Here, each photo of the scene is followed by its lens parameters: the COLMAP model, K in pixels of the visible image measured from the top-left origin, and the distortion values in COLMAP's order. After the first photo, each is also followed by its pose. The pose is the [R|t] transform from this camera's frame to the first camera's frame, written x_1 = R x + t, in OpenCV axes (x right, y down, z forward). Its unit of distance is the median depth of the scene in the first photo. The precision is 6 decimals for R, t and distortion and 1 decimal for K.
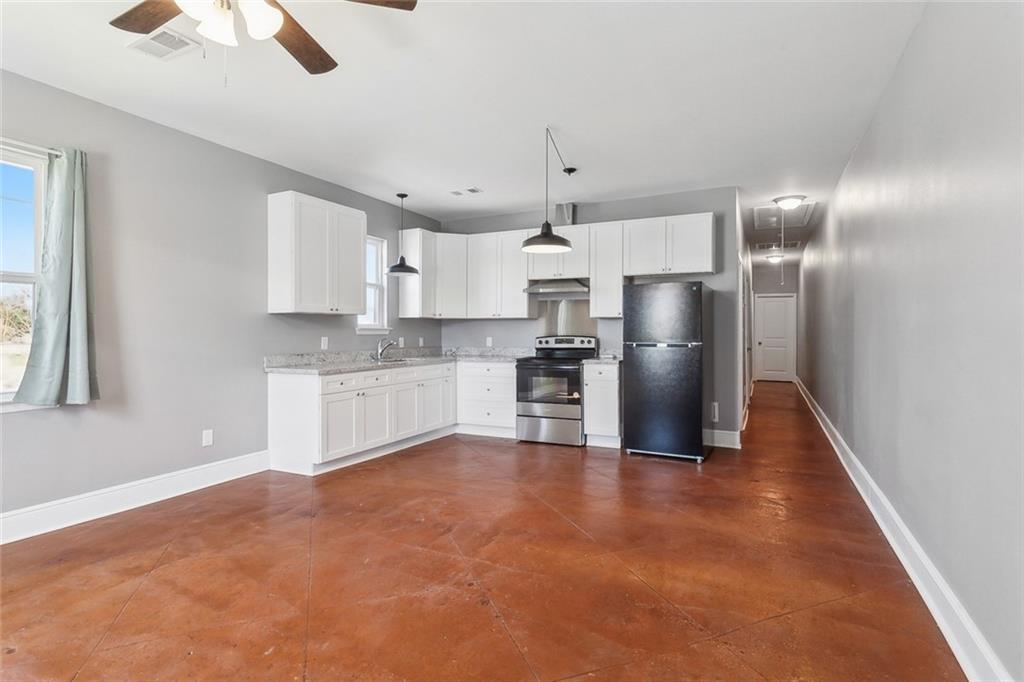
lens RADIAL K [[512.5, 0, 510.3], [0, 512.5, 328.4], [0, 0, 1]] dist [0.002446, 0.000513]
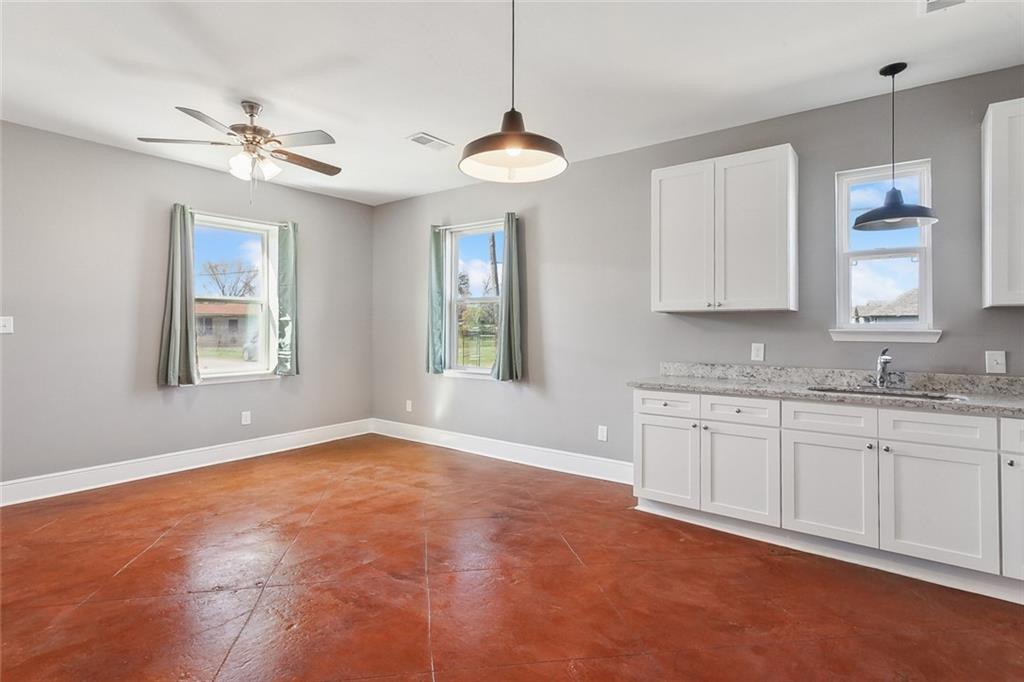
lens RADIAL K [[520.3, 0, 510.9], [0, 520.3, 326.2], [0, 0, 1]] dist [0.012568, 0.000474]
pose [[-0.188624, -0.004278, -0.982040, 0.366558], [0.001215, 0.999989, -0.004589, -0.003101], [0.982049, -0.002059, -0.188617, 0.726602]]
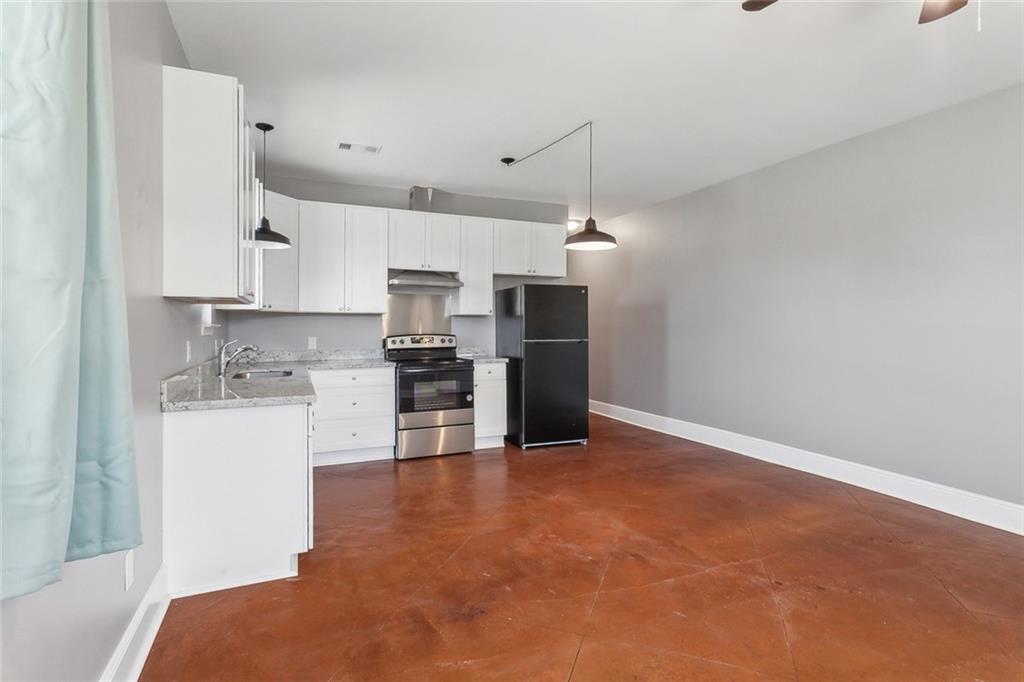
lens RADIAL K [[512.5, 0, 510.3], [0, 512.5, 328.4], [0, 0, 1]] dist [0.002446, 0.000513]
pose [[0.648993, -0.000427, 0.760794, -0.511713], [-0.005936, 0.999967, 0.005625, -0.002084], [-0.760771, -0.008167, 0.648969, 0.322834]]
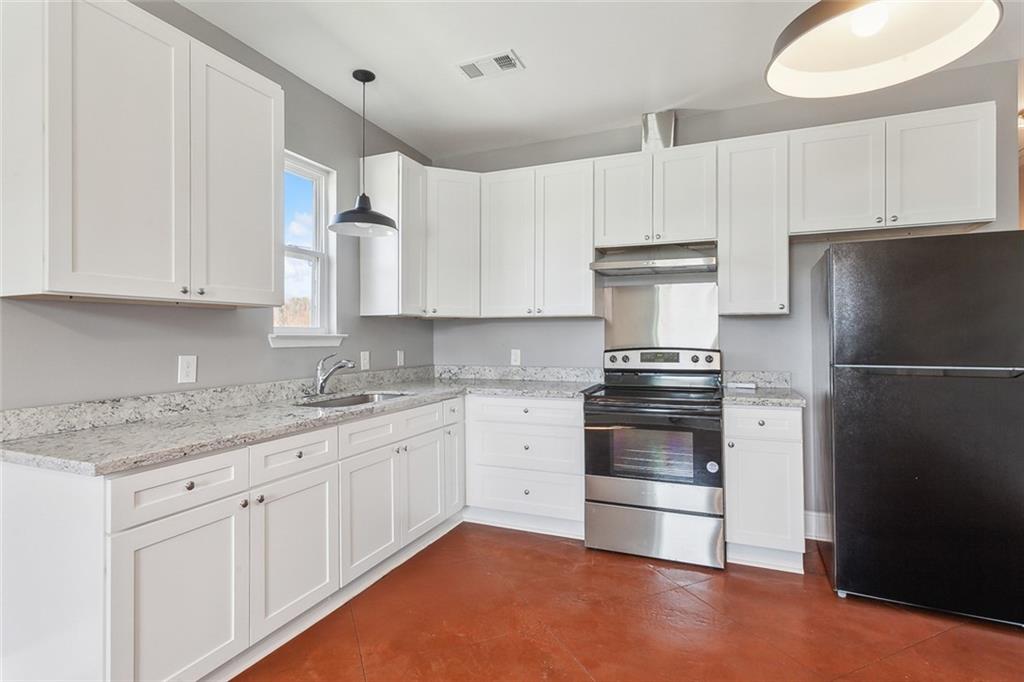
lens RADIAL K [[505.2, 0, 509.1], [0, 505.2, 331.8], [0, 0, 1]] dist [0.003296, 0.000370]
pose [[0.998781, -0.001335, 0.049352, -0.091450], [0.001424, 0.999997, -0.001768, -0.002406], [-0.049349, 0.001837, 0.998780, 0.490335]]
